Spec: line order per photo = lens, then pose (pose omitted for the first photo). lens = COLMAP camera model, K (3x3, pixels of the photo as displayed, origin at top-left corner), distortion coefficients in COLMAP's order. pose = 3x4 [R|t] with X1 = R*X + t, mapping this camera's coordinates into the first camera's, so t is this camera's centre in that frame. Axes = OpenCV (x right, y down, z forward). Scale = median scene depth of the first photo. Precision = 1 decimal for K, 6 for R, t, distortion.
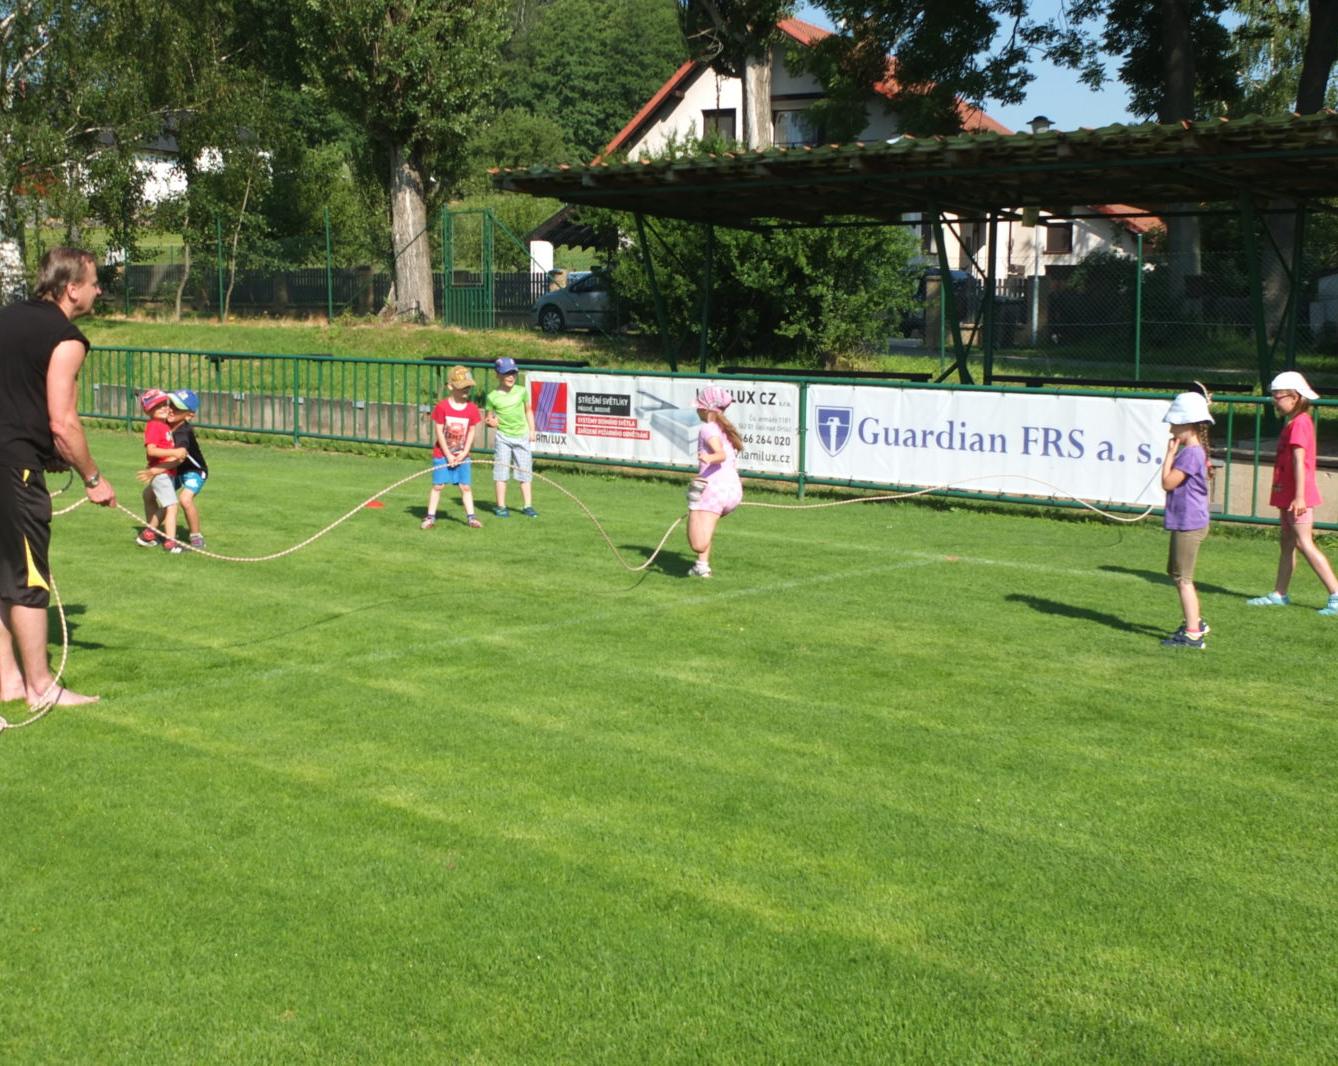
lens RADIAL K [[1694.4, 0, 665.2], [0, 1694.4, 532.7], [0, 0, 1]] dist [-0.010750, 0.000000]
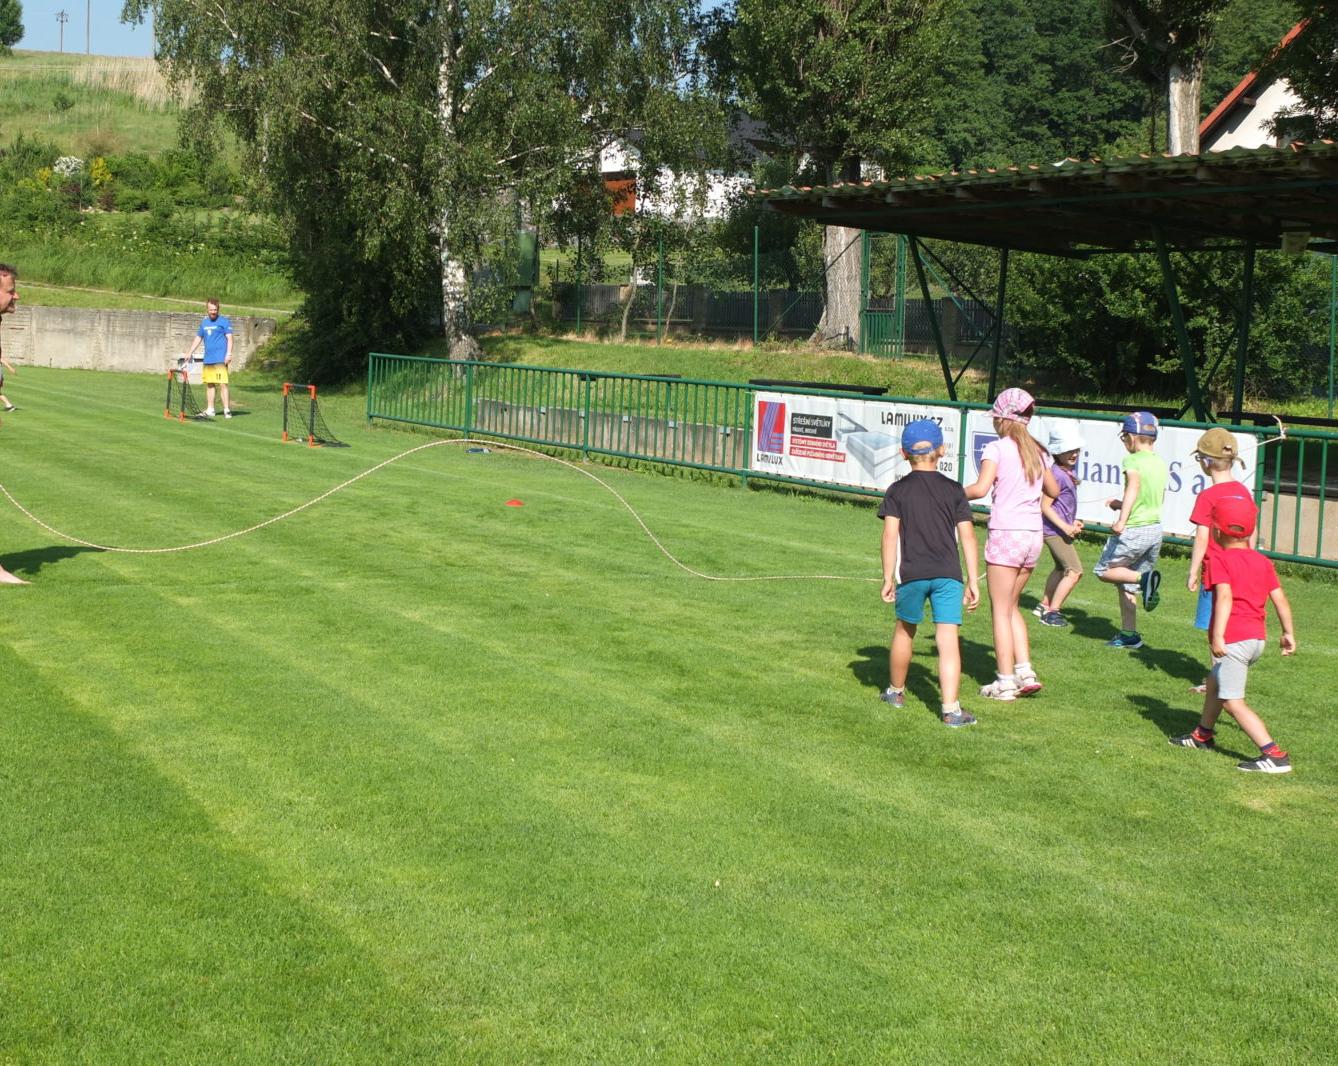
lens RADIAL K [[1973.9, 0, 671.7], [0, 1973.9, 532.4], [0, 0, 1]] dist [-0.072716, 0.000000]
pose [[0.938972, 0.056893, -0.339257, 0.278092], [-0.068999, 0.997335, -0.023717, 0.019670], [0.337003, 0.045677, 0.940395, -0.112612]]
